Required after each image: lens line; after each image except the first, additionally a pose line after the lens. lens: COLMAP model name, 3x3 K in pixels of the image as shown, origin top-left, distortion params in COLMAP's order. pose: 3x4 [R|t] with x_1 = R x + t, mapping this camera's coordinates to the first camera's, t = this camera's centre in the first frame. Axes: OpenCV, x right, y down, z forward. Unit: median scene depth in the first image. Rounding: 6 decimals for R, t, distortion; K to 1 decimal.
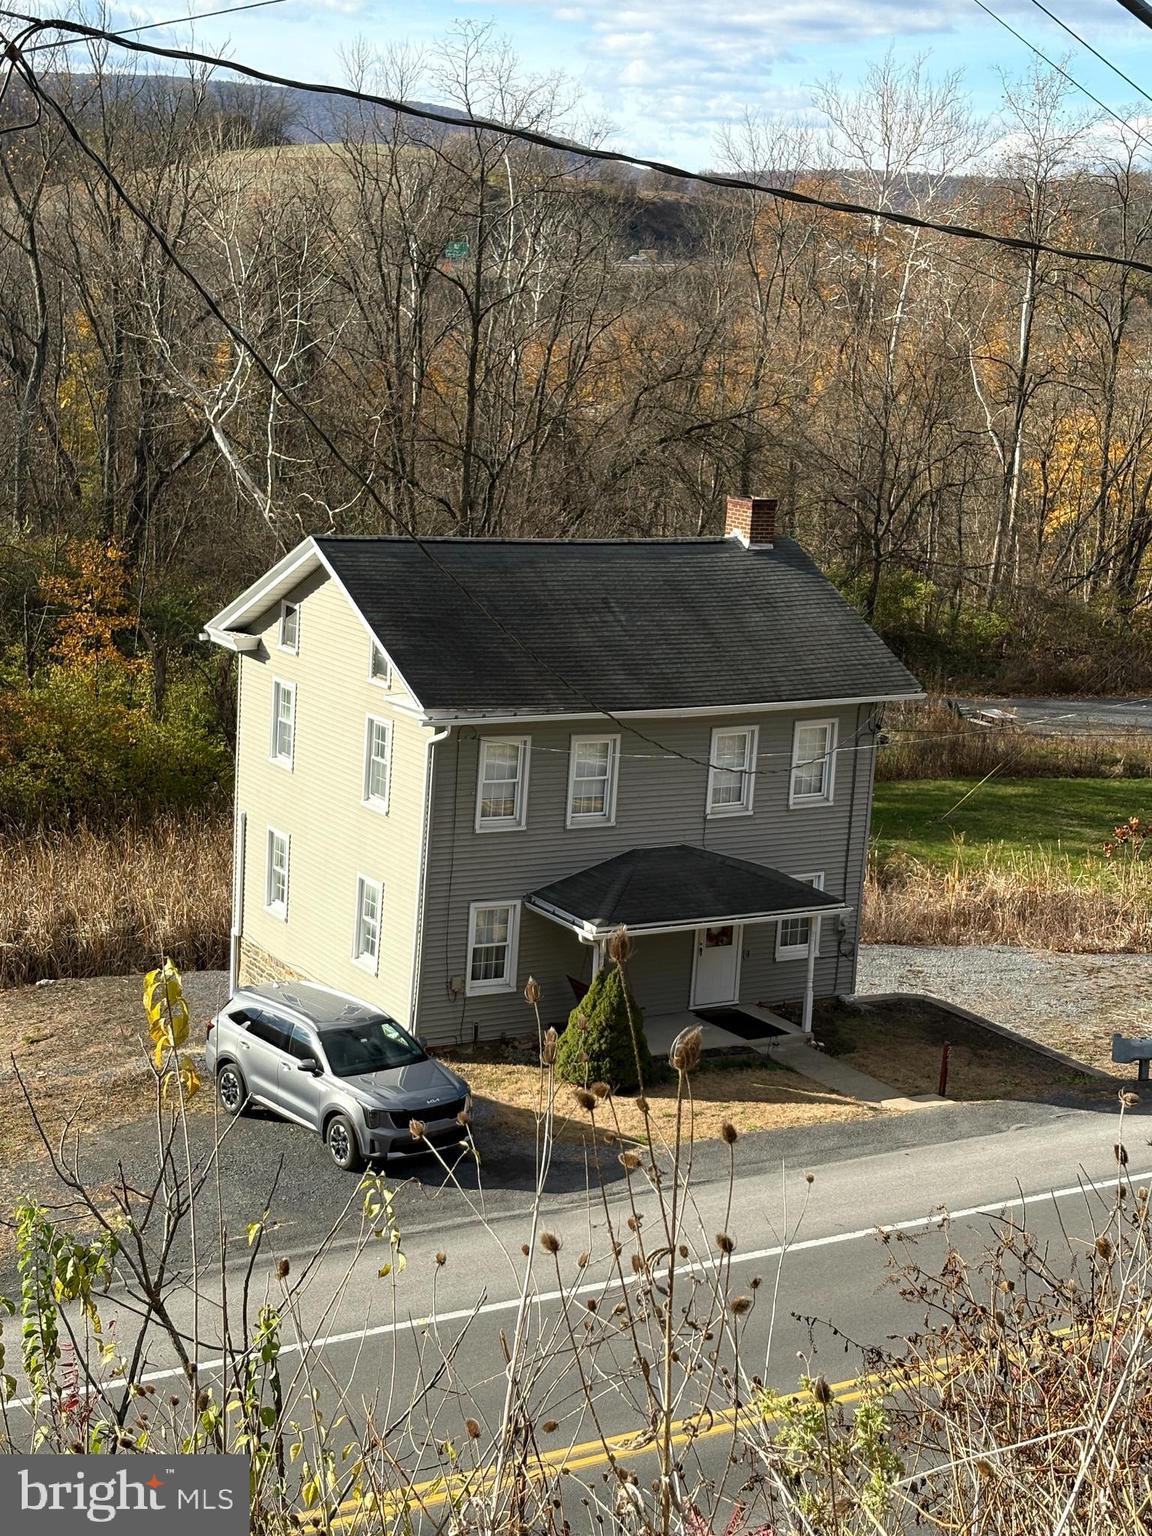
lens RADIAL K [[2446.5, 0, 570.9], [0, 2446.5, 755.4], [0, 0, 1]] dist [0.185462, 0.000000]
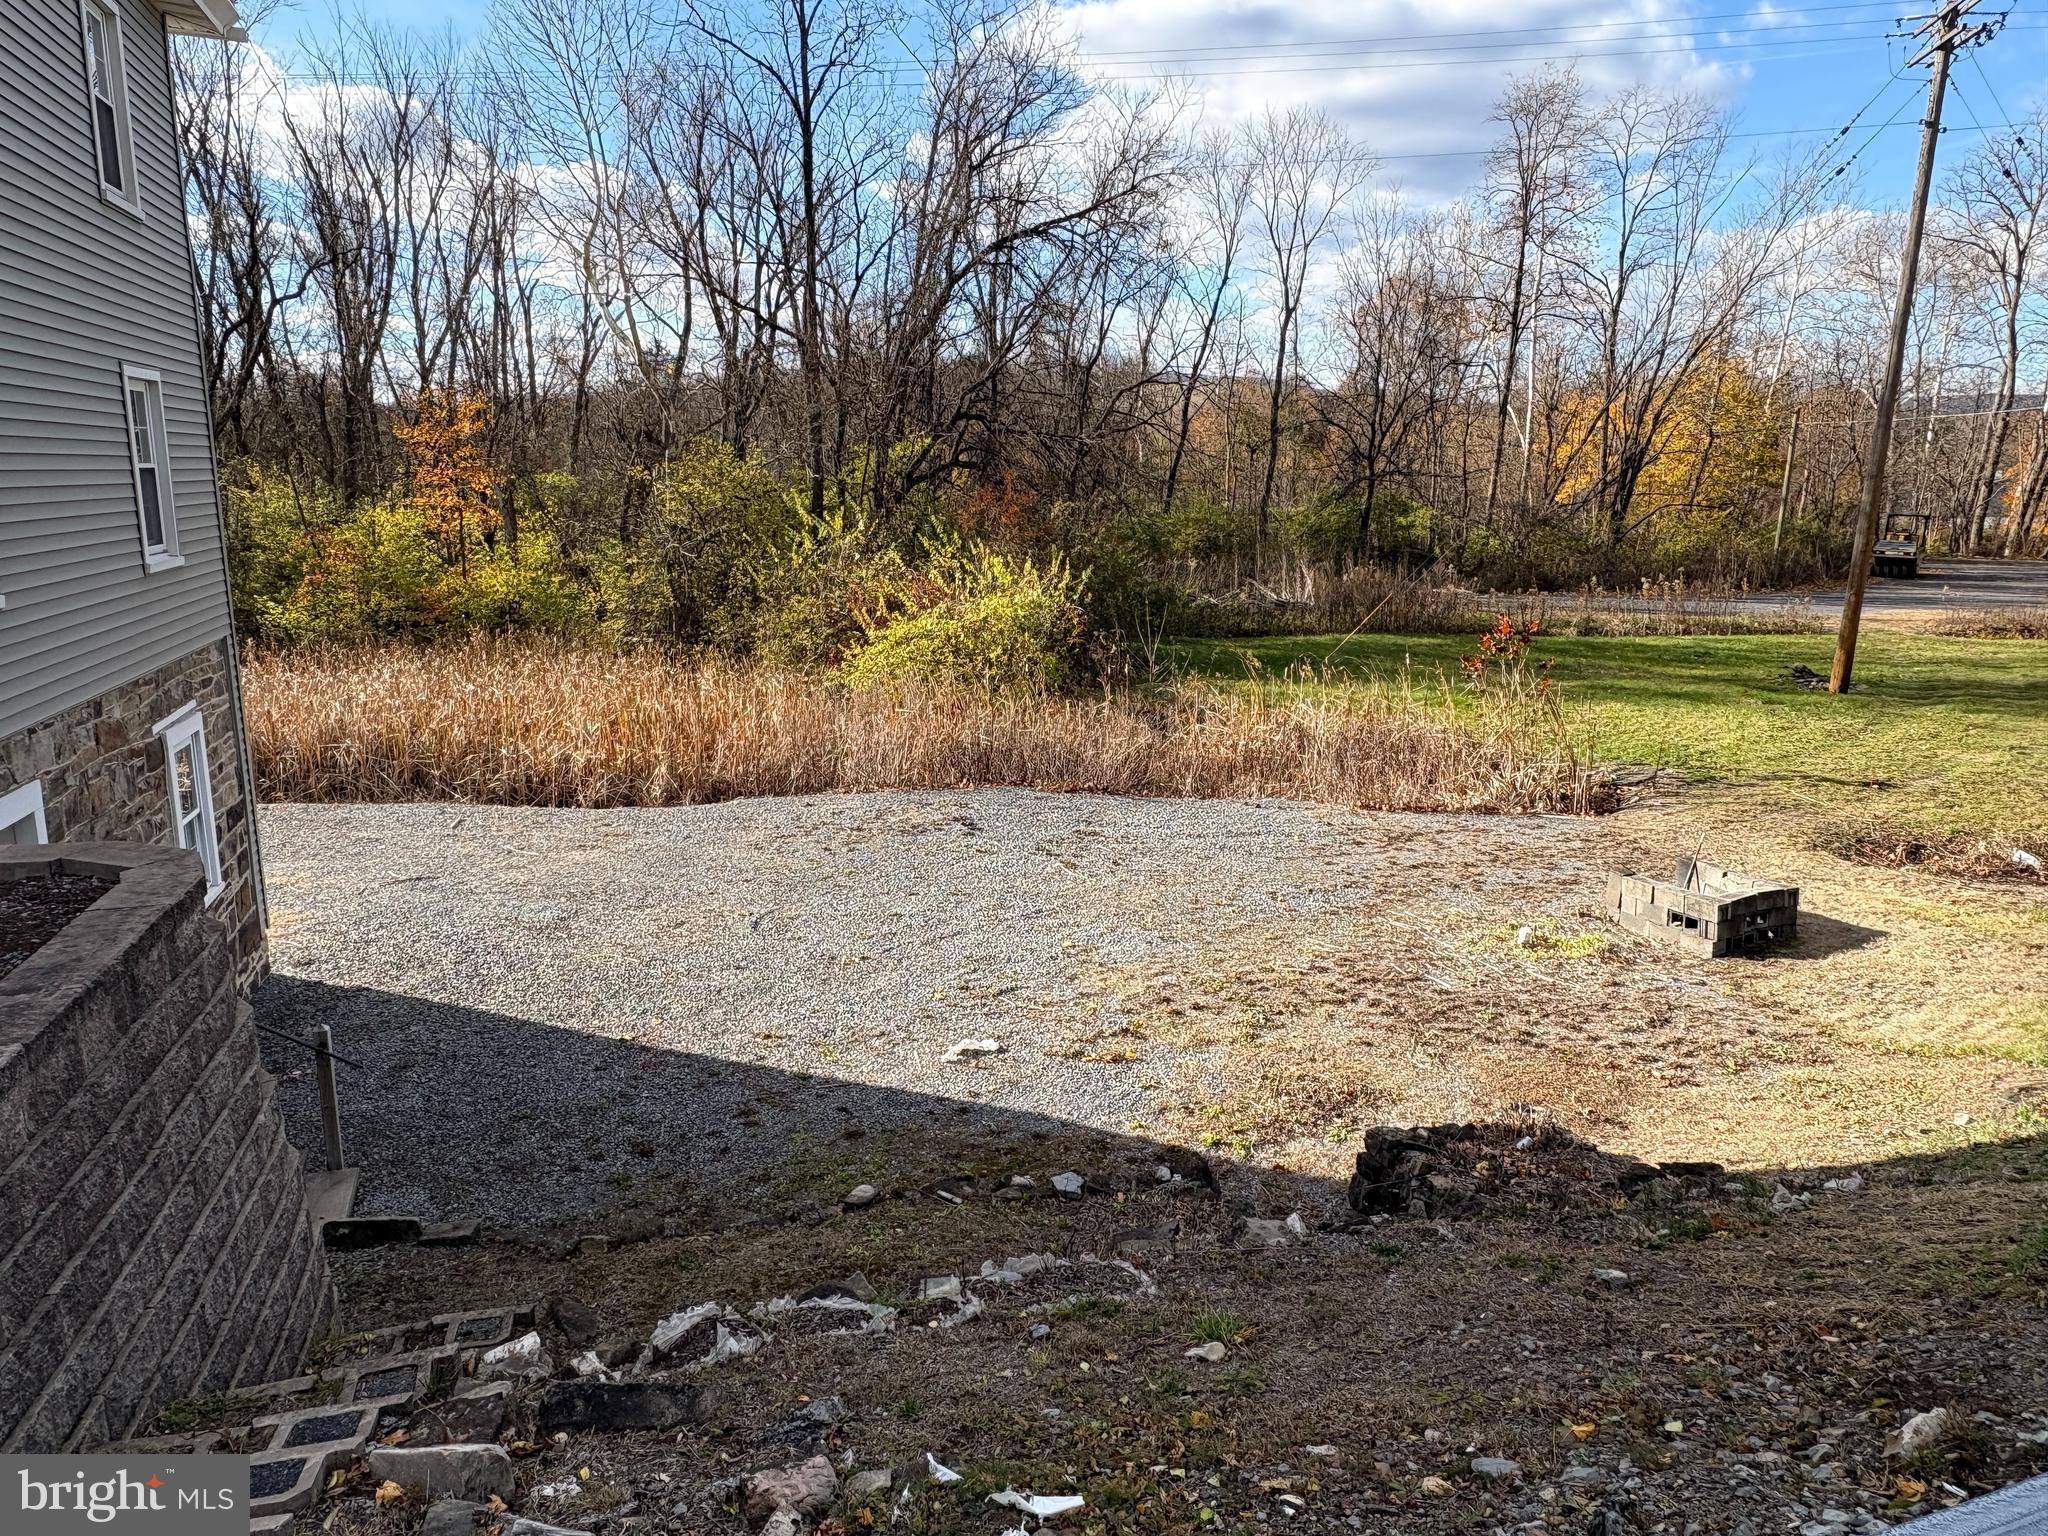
lens RADIAL K [[1339.4, 0, 1023.9], [0, 1339.4, 763.7], [0, 0, 1]] dist [-0.003250, 0.004290]
pose [[0.973113, 0.011311, -0.230050, 0.289574], [-0.007435, 0.999816, 0.017710, 0.095153], [0.230208, -0.015523, 0.973018, 0.990025]]
